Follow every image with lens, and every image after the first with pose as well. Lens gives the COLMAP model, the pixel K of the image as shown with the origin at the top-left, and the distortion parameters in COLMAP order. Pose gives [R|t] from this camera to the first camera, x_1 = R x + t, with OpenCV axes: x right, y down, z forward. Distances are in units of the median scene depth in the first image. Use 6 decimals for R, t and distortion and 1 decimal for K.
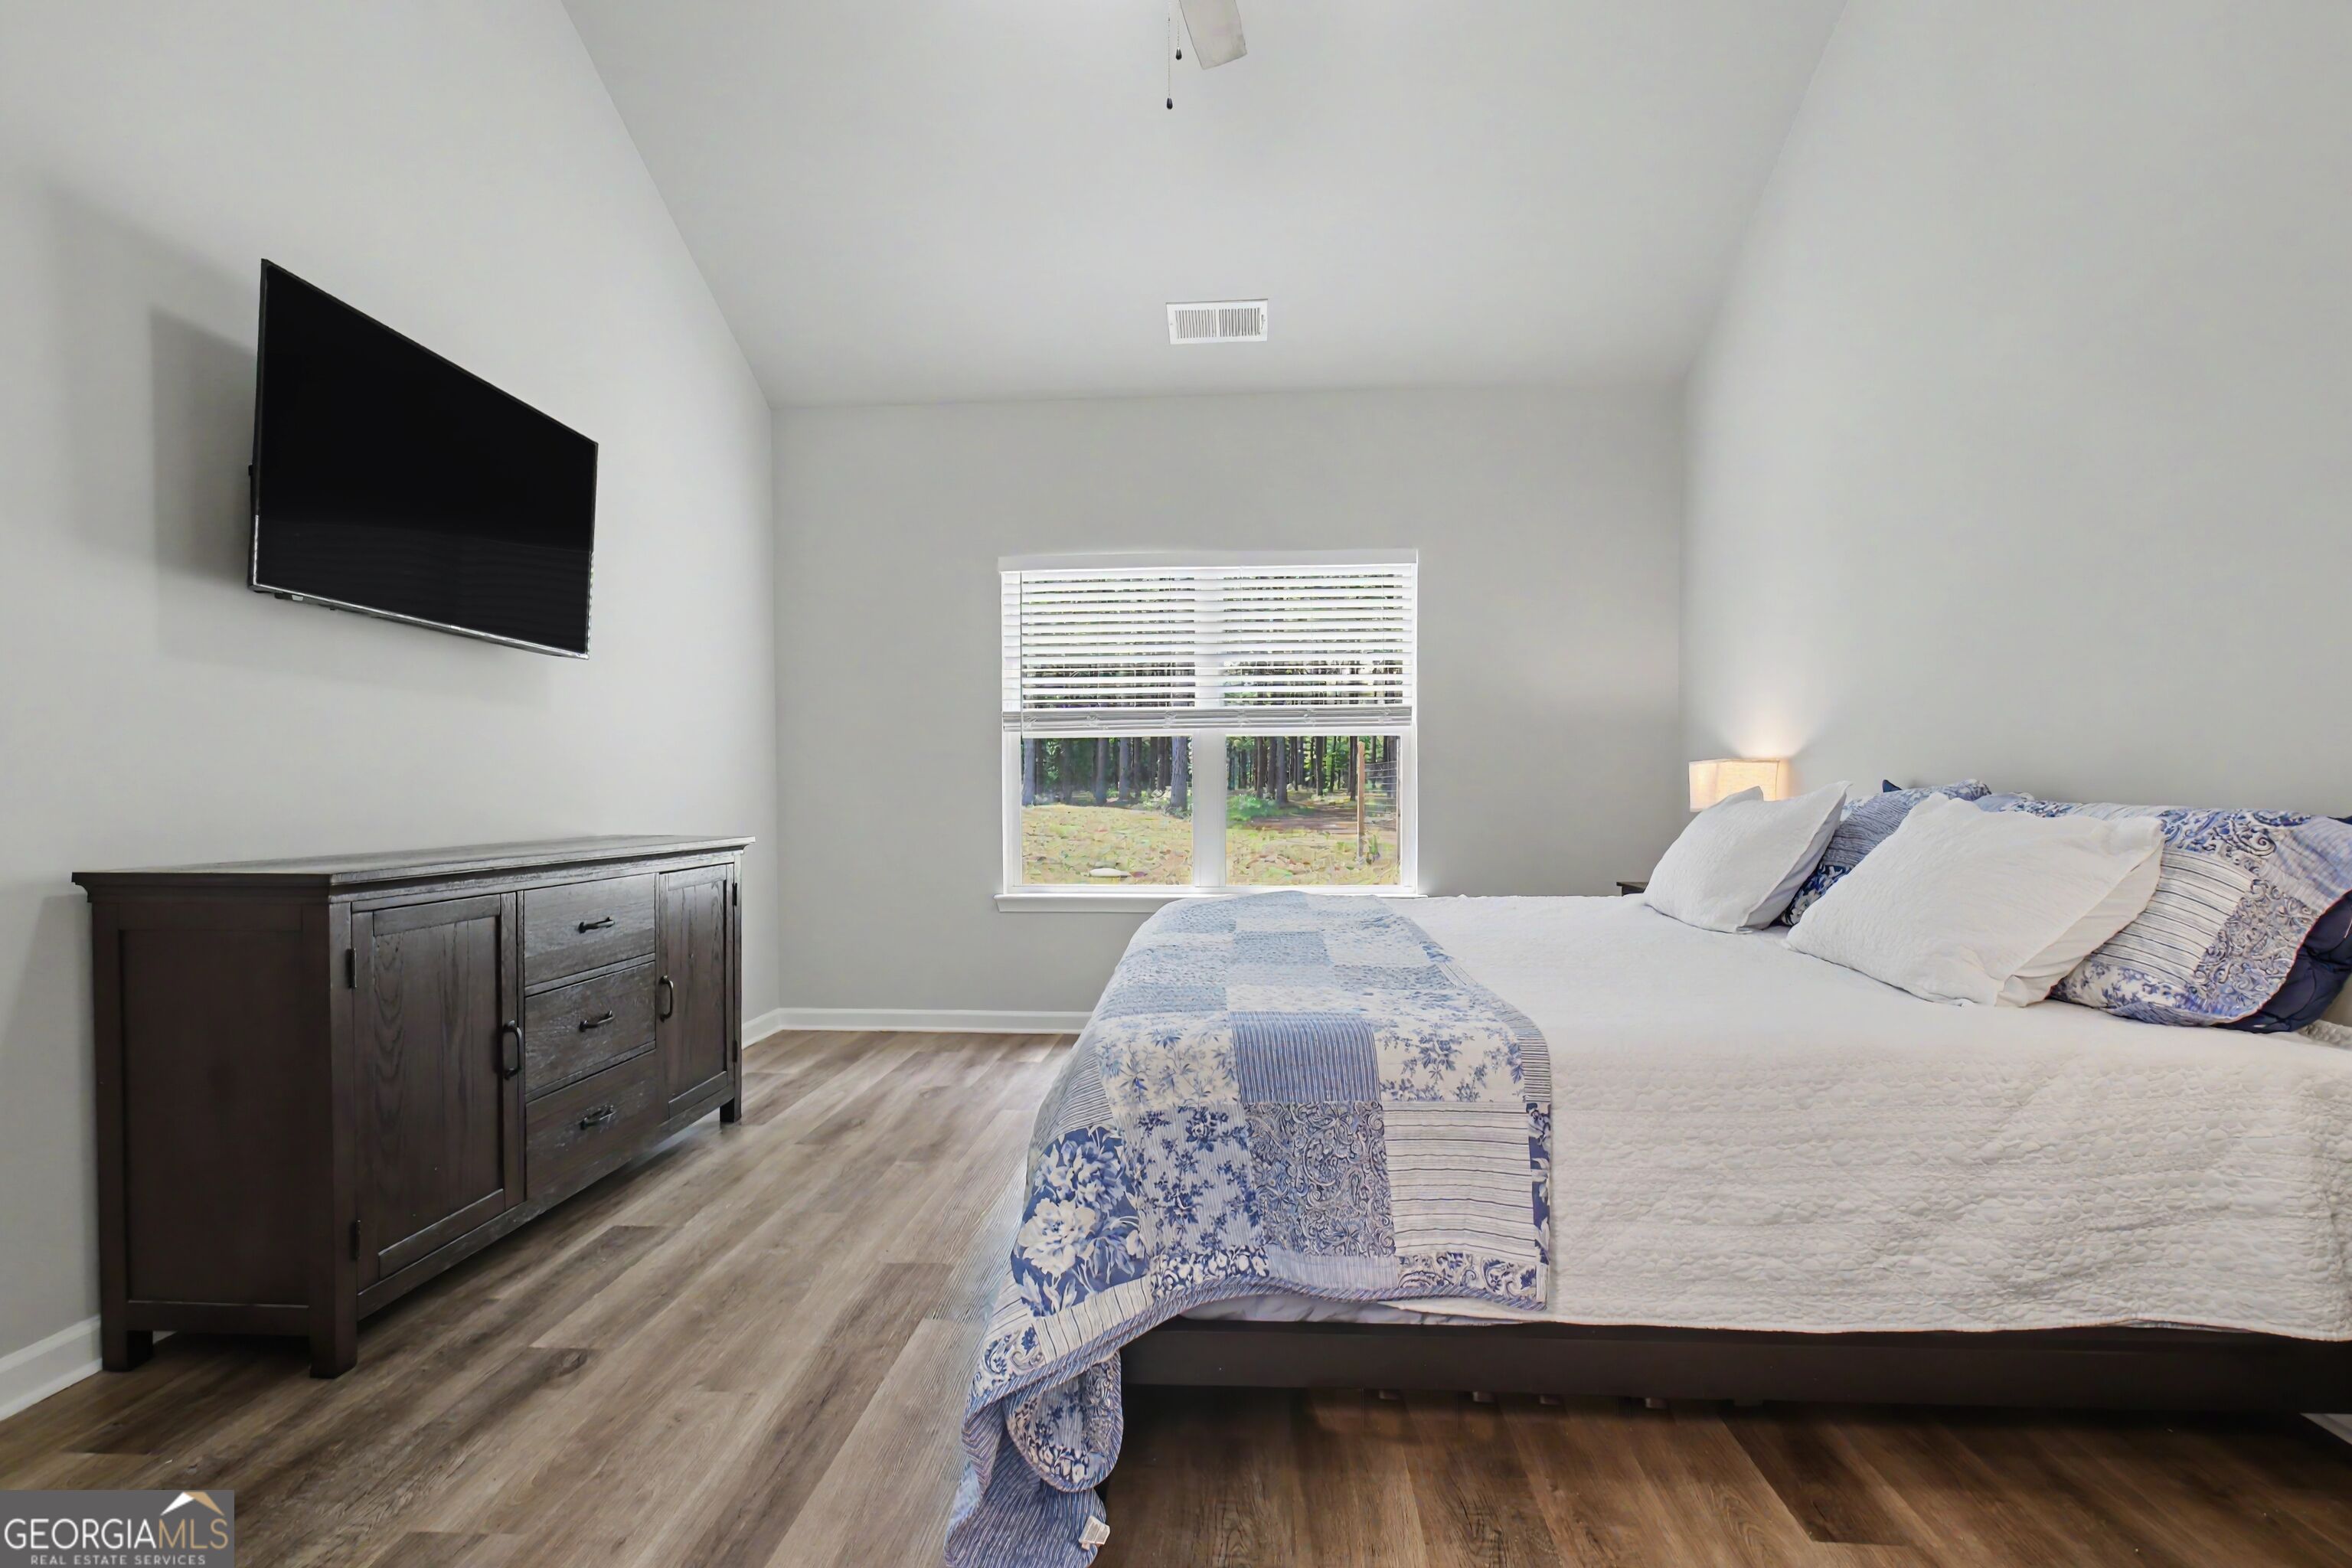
lens RADIAL K [[1114.0, 0, 1168.7], [0, 1114.0, 799.7], [0, 0, 1]] dist [0.004832, -0.001444]
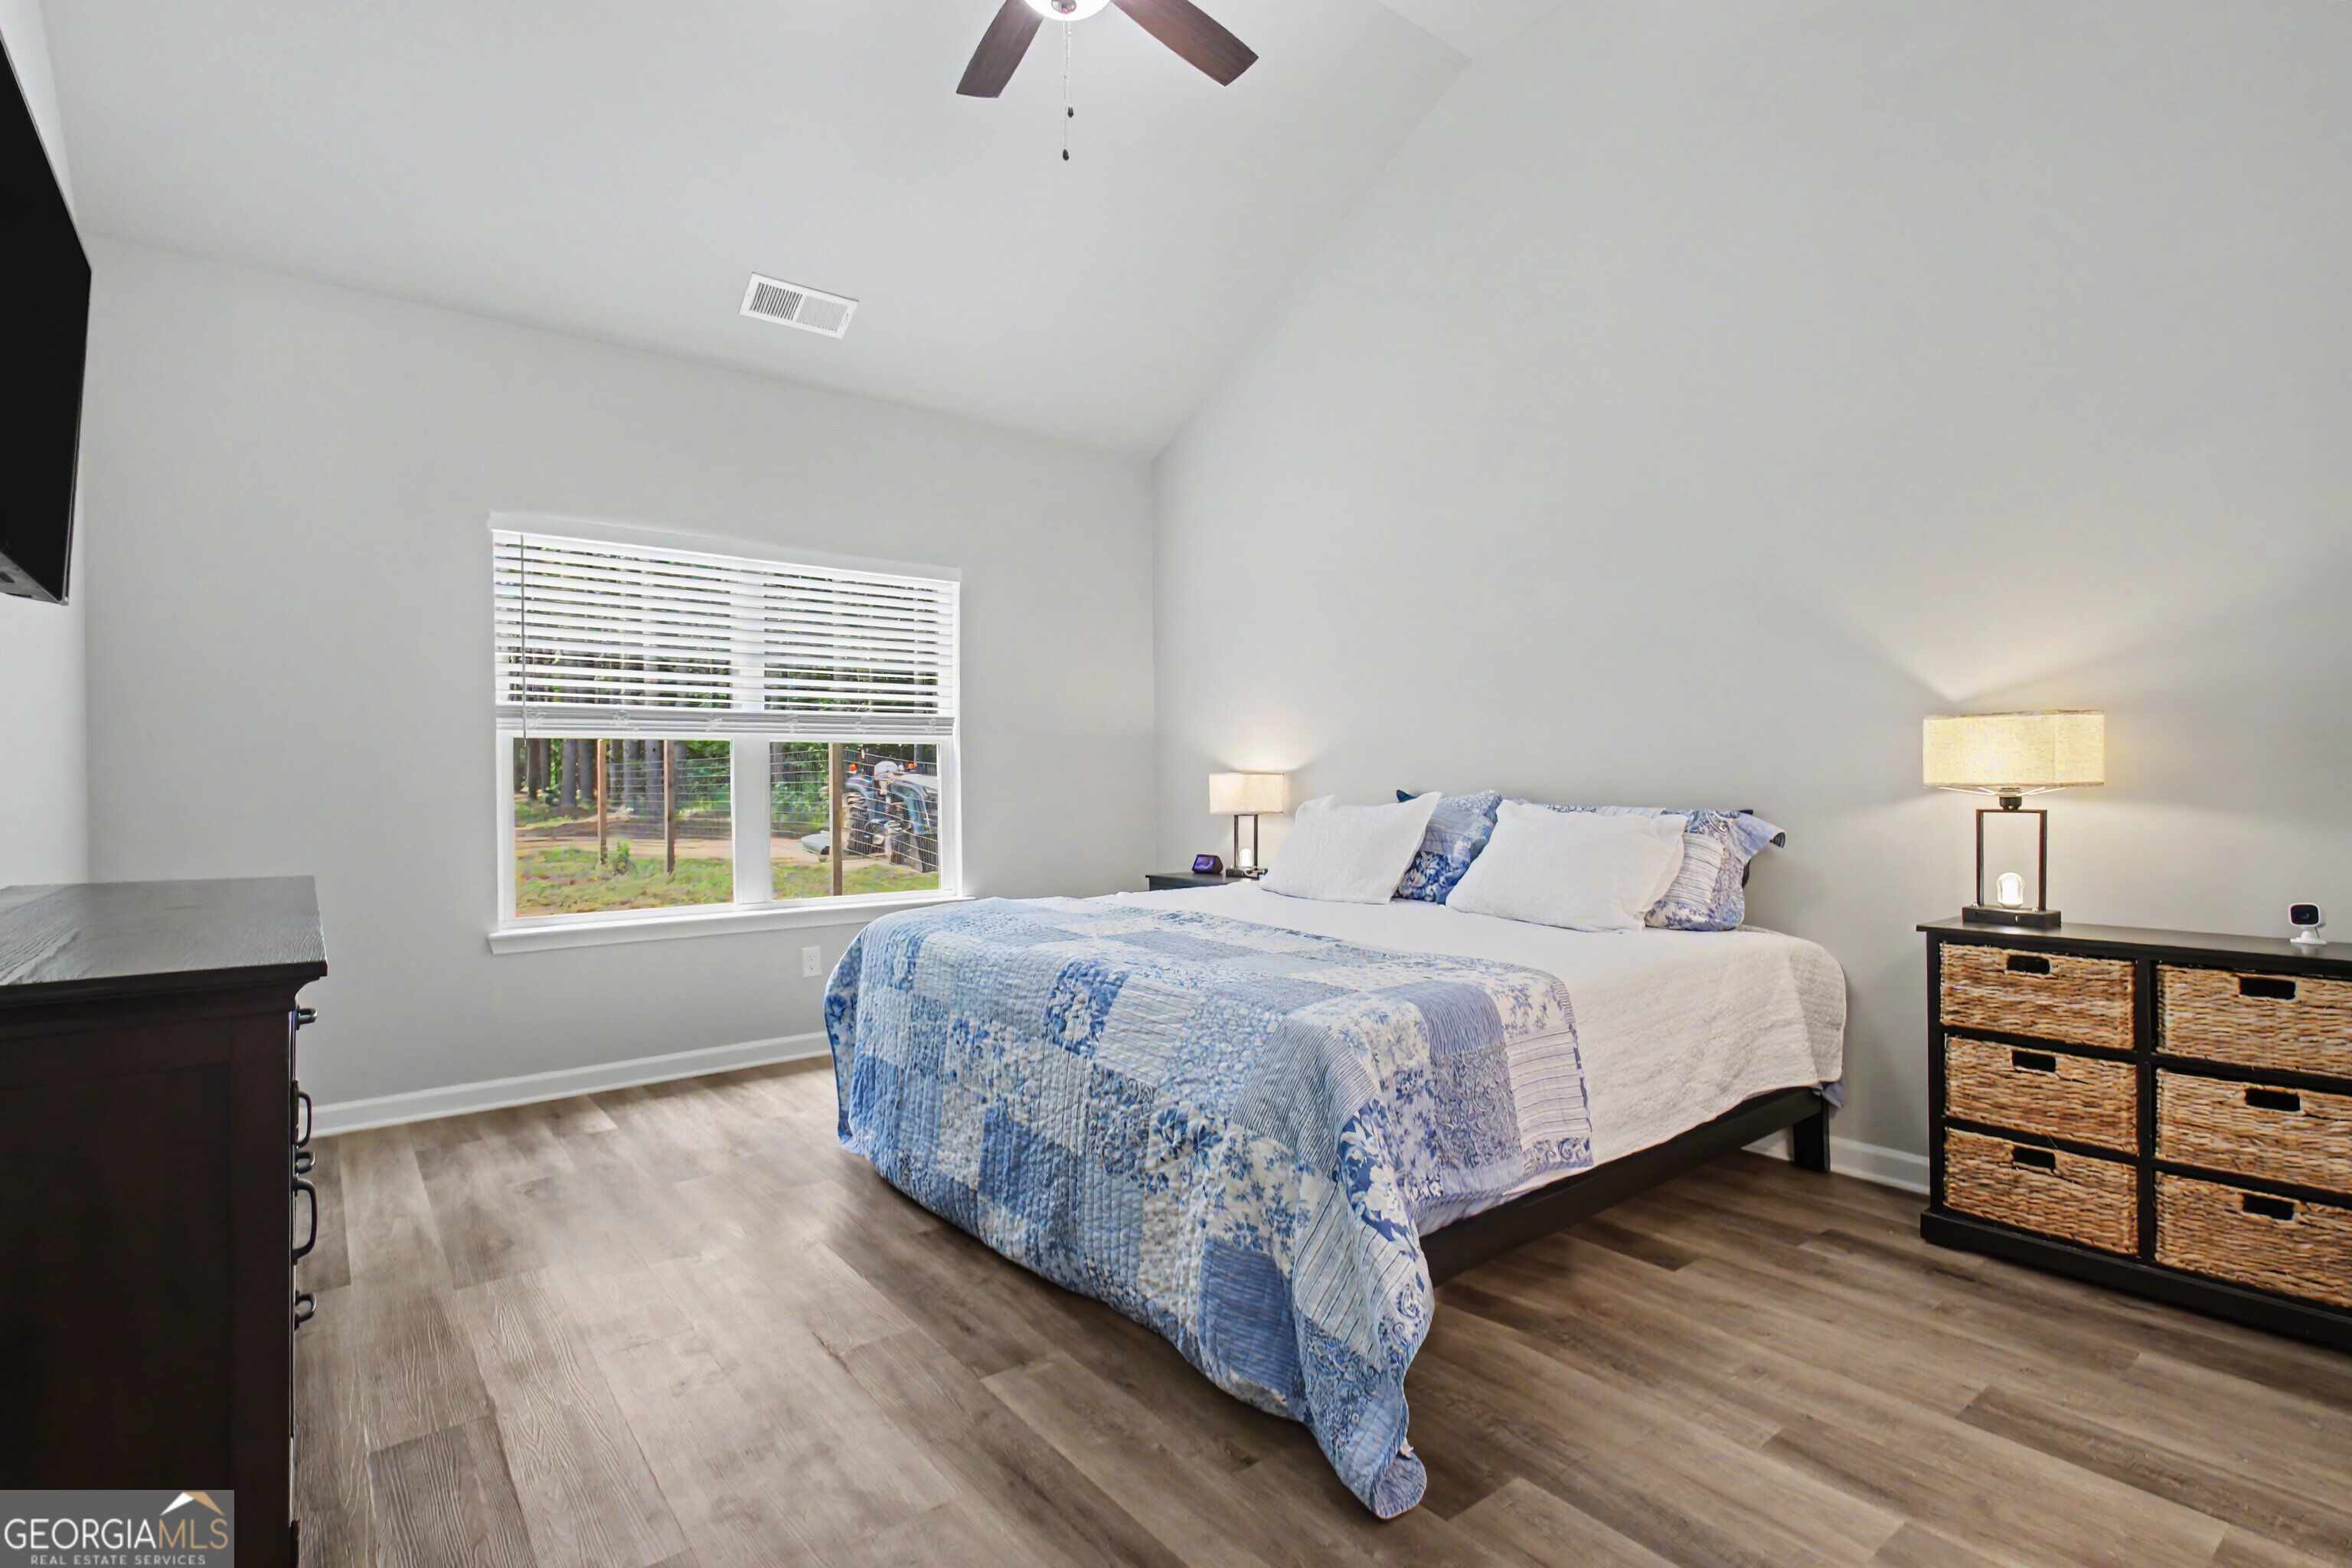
lens RADIAL K [[1114.0, 0, 1158.0], [0, 1114.0, 784.1], [0, 0, 1]] dist [0.004832, -0.001444]
pose [[0.748672, -0.000658, 0.662940, -0.537355], [0.011191, 0.999870, -0.011645, -0.012330], [-0.662846, 0.016138, 0.748582, 0.147755]]
